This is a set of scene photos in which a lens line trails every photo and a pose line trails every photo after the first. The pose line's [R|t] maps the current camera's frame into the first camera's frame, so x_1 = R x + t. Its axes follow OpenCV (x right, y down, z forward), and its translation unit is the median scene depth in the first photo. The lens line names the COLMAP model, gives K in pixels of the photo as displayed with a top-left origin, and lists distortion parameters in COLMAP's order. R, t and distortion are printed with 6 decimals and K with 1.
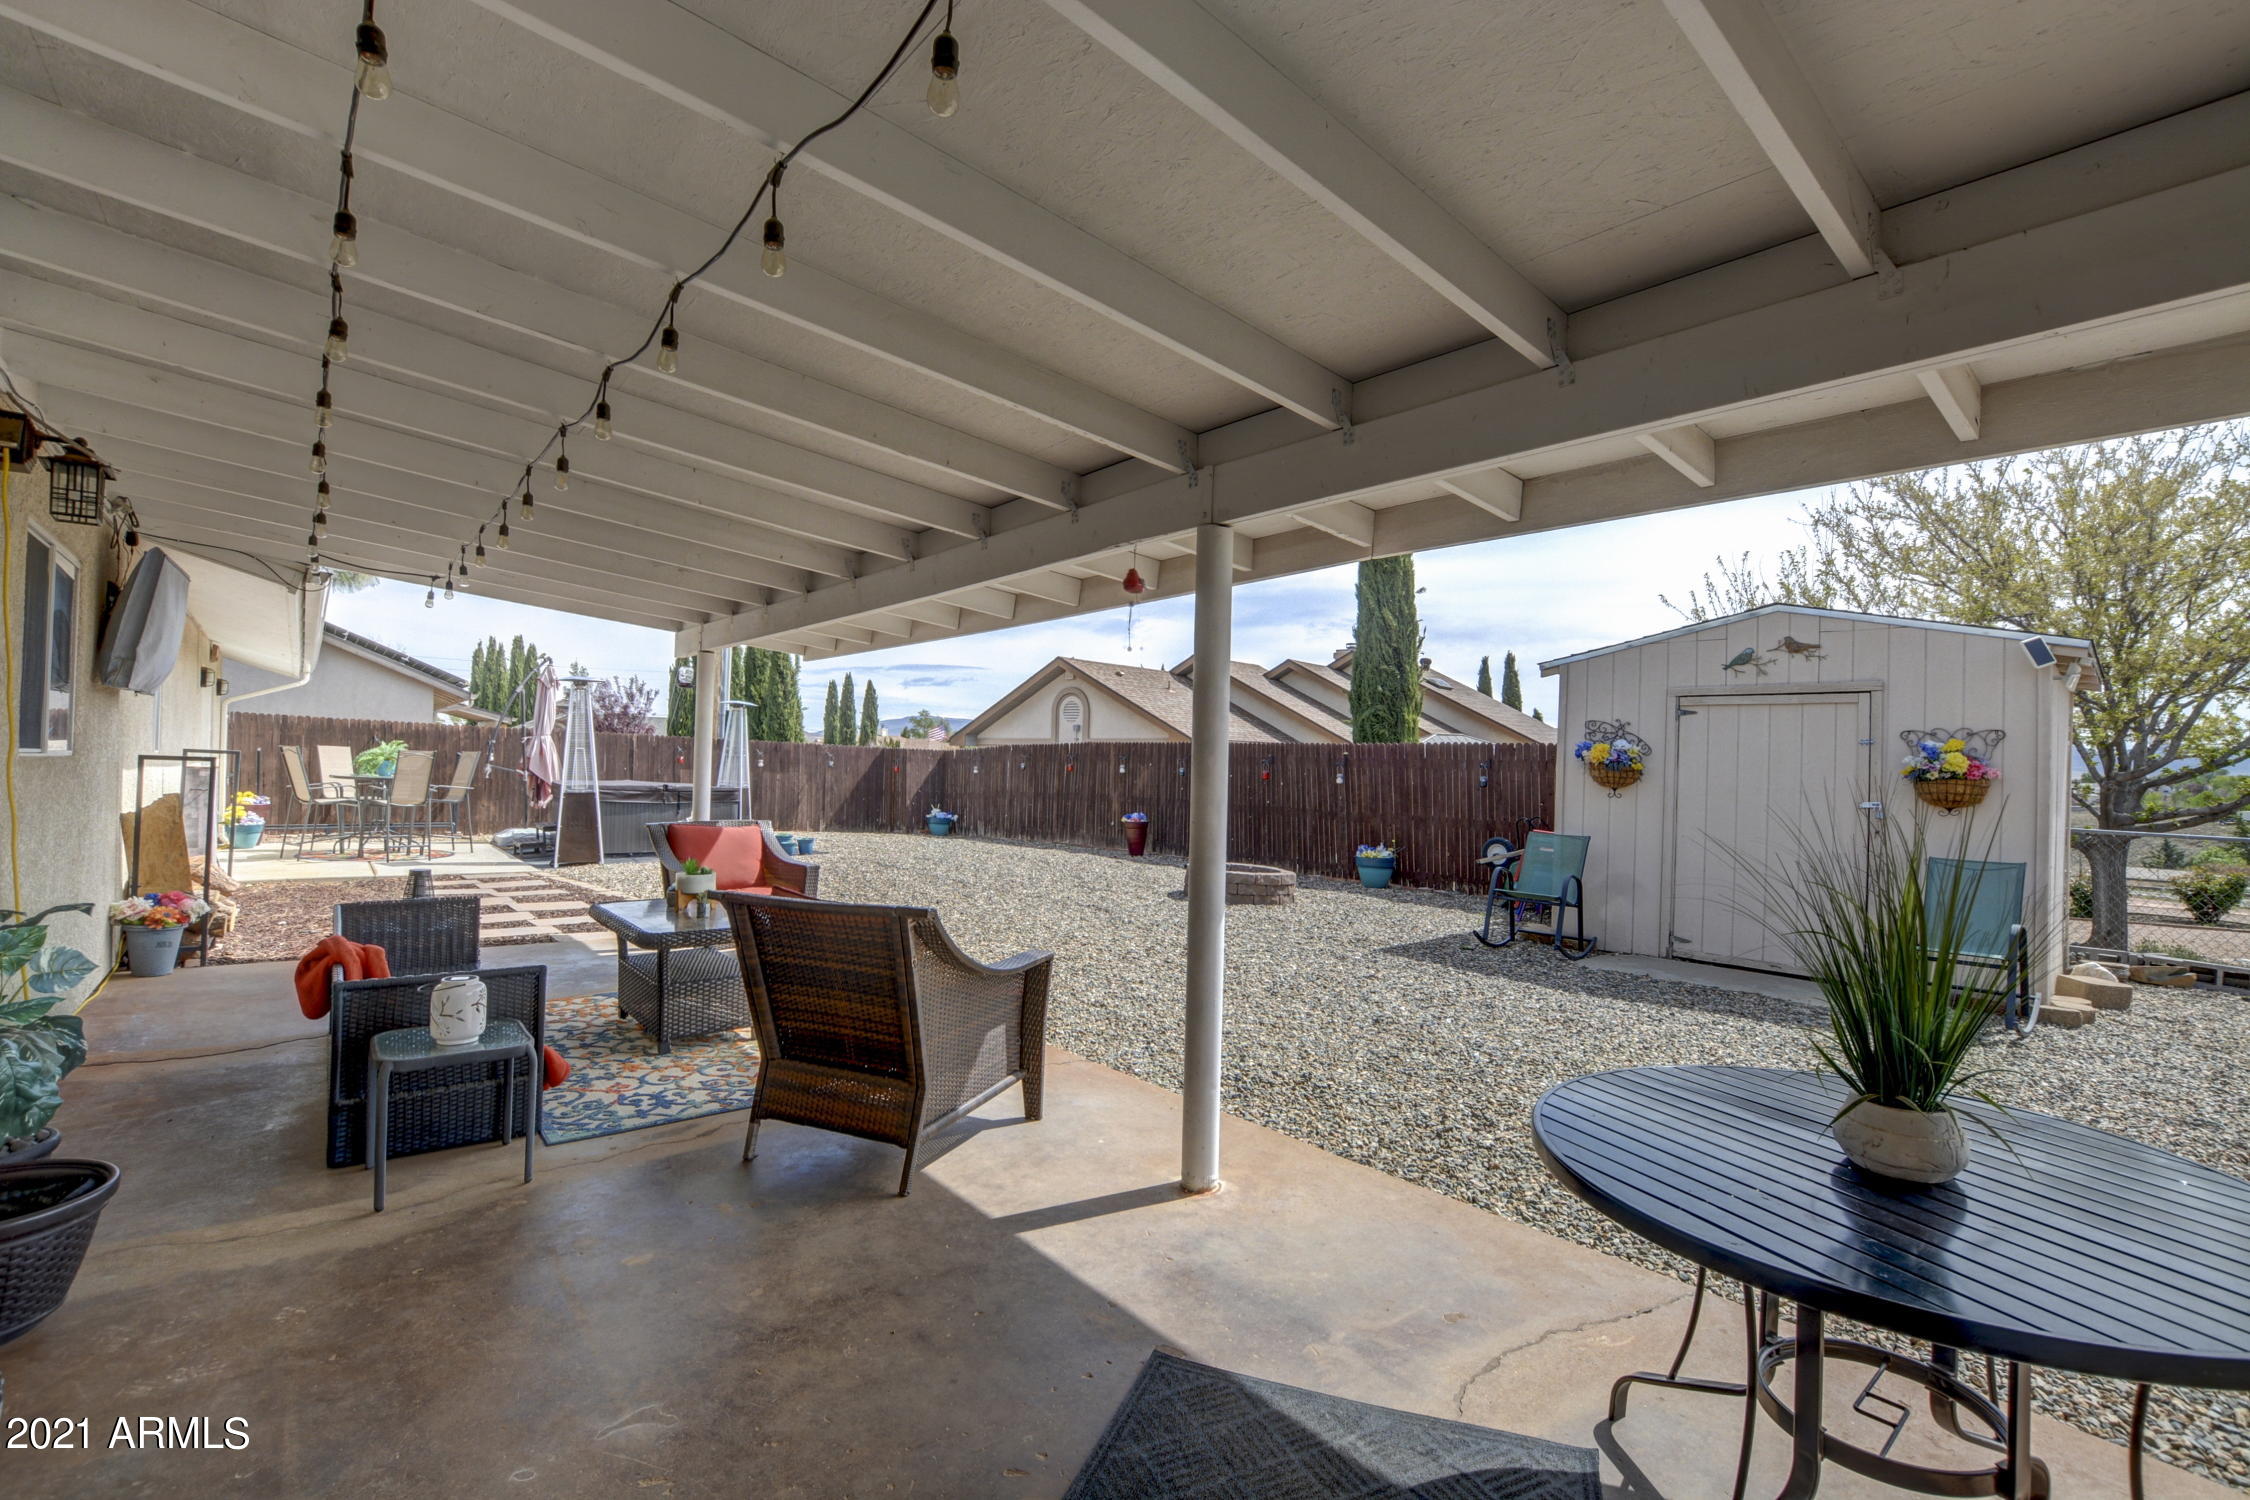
lens RADIAL K [[991.6, 0, 1125.0], [0, 991.6, 750.0], [0, 0, 1]] dist [-0.013228, 0.000757]
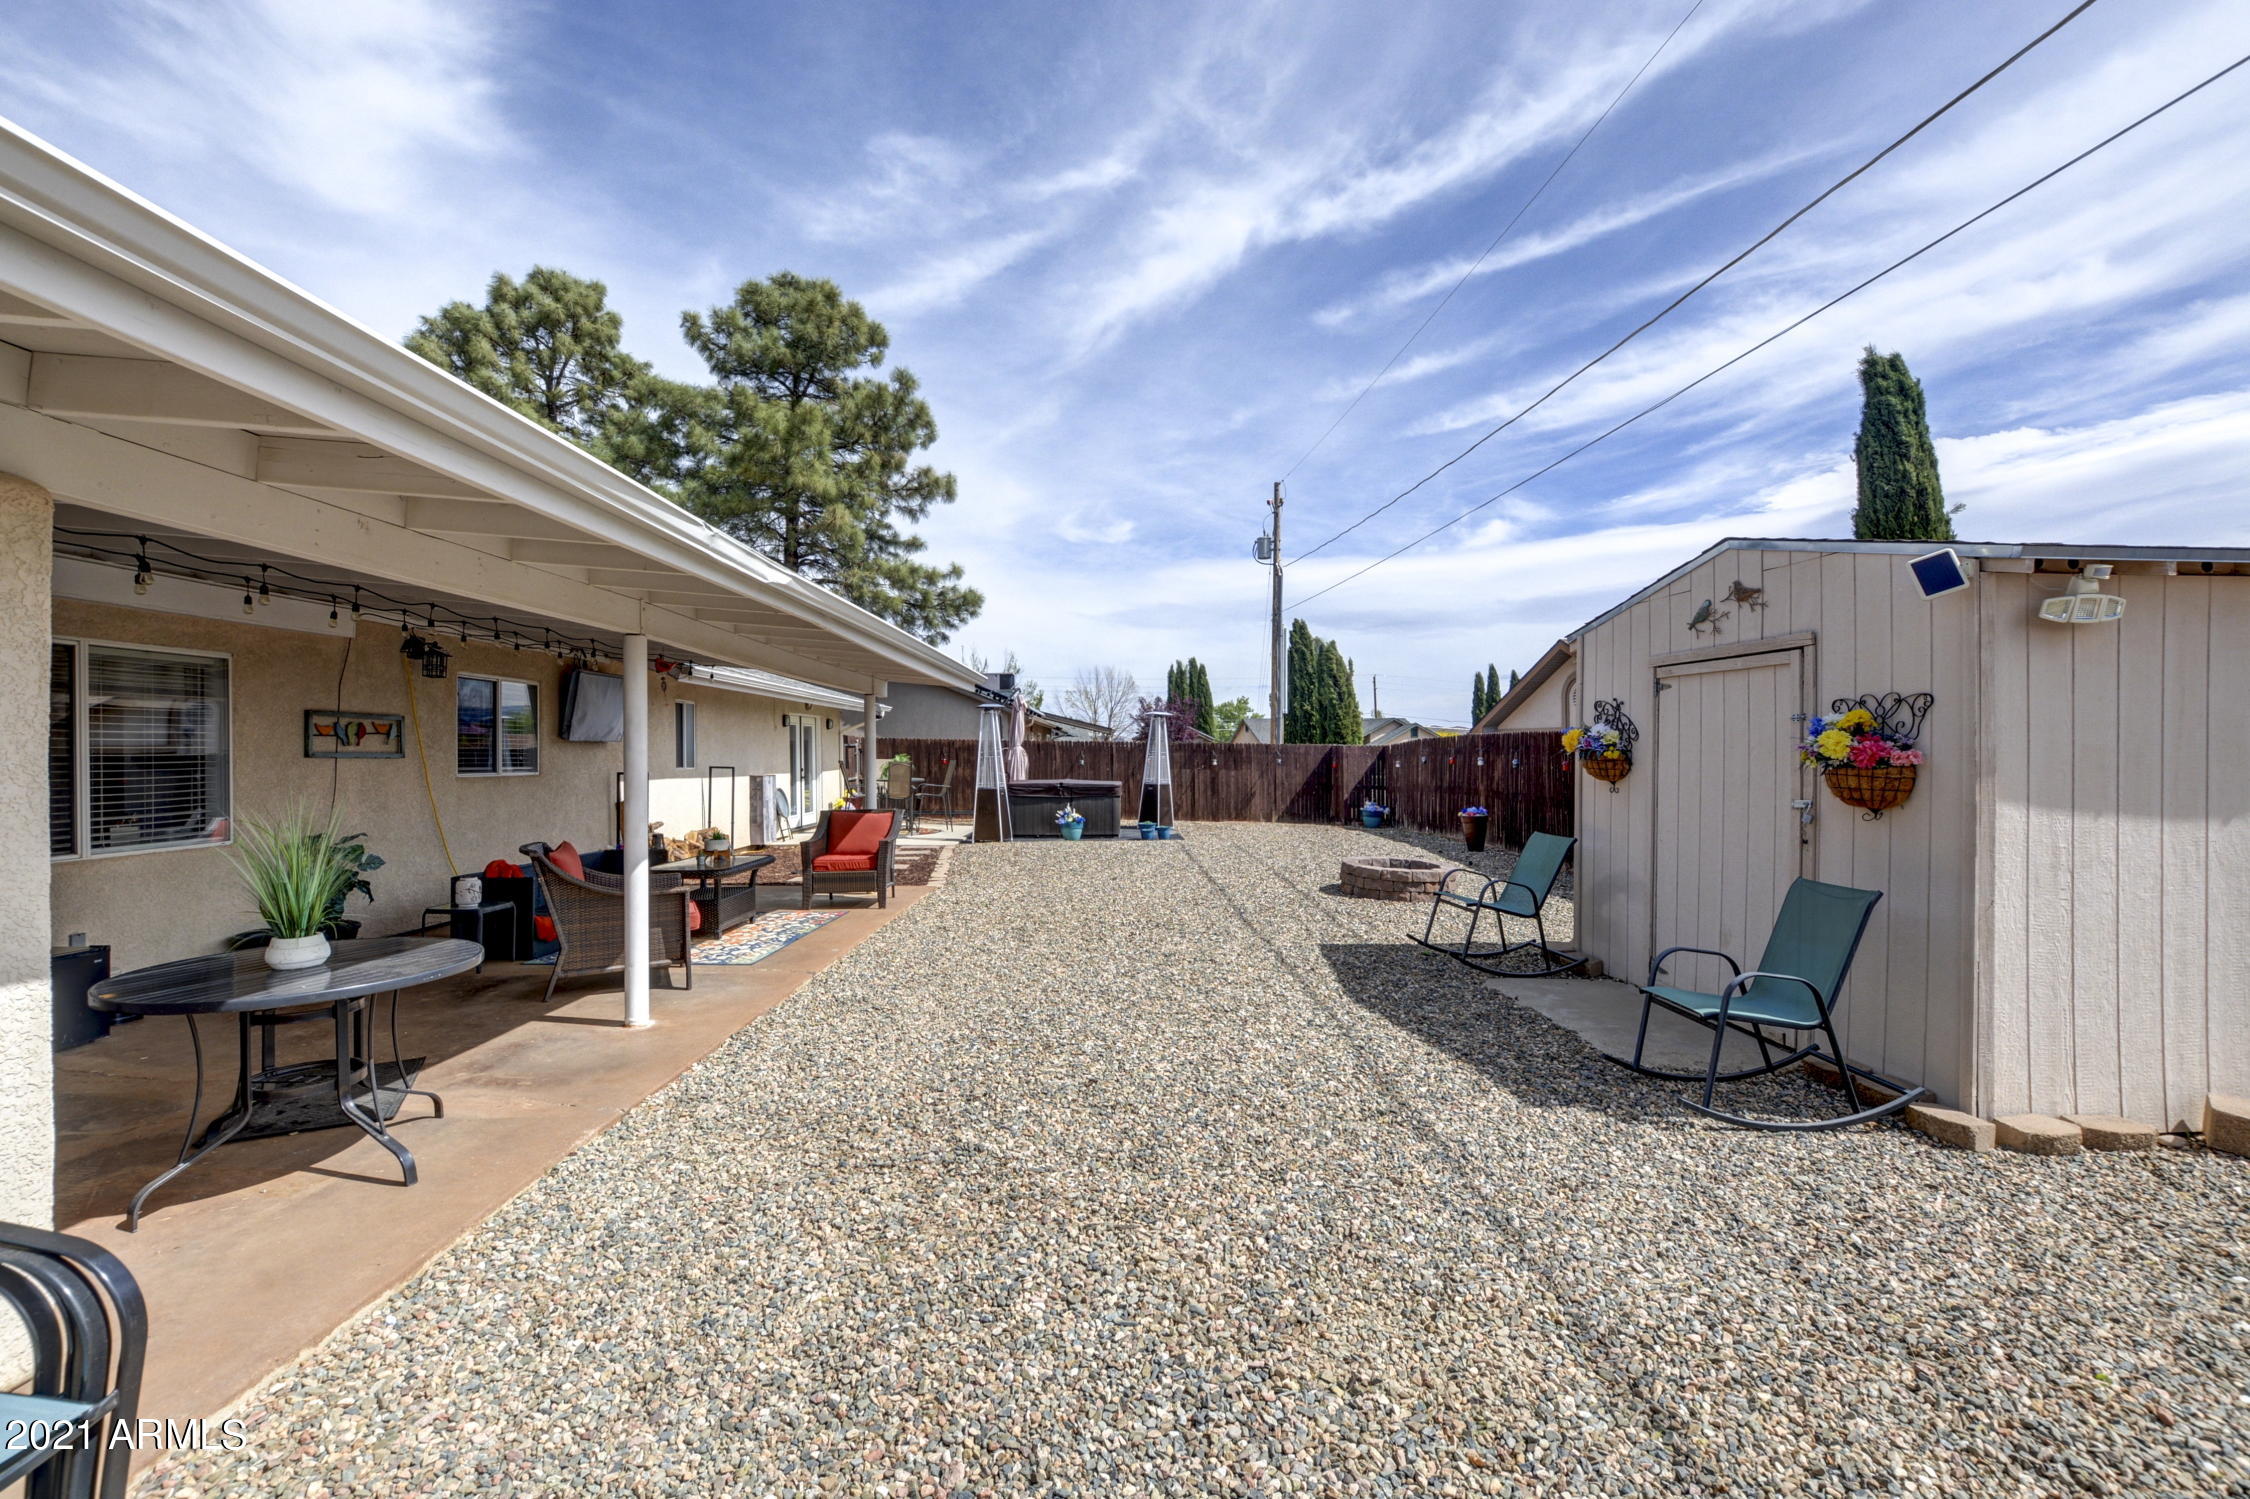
lens RADIAL K [[981.0, 0, 1125.7], [0, 981.0, 747.4], [0, 0, 1]] dist [-0.012449, 0.000554]
pose [[0.758940, -0.031667, -0.650390, 0.576251], [0.034513, 0.999369, -0.008384, 0.002282], [0.650245, -0.016084, 0.759554, 0.087506]]
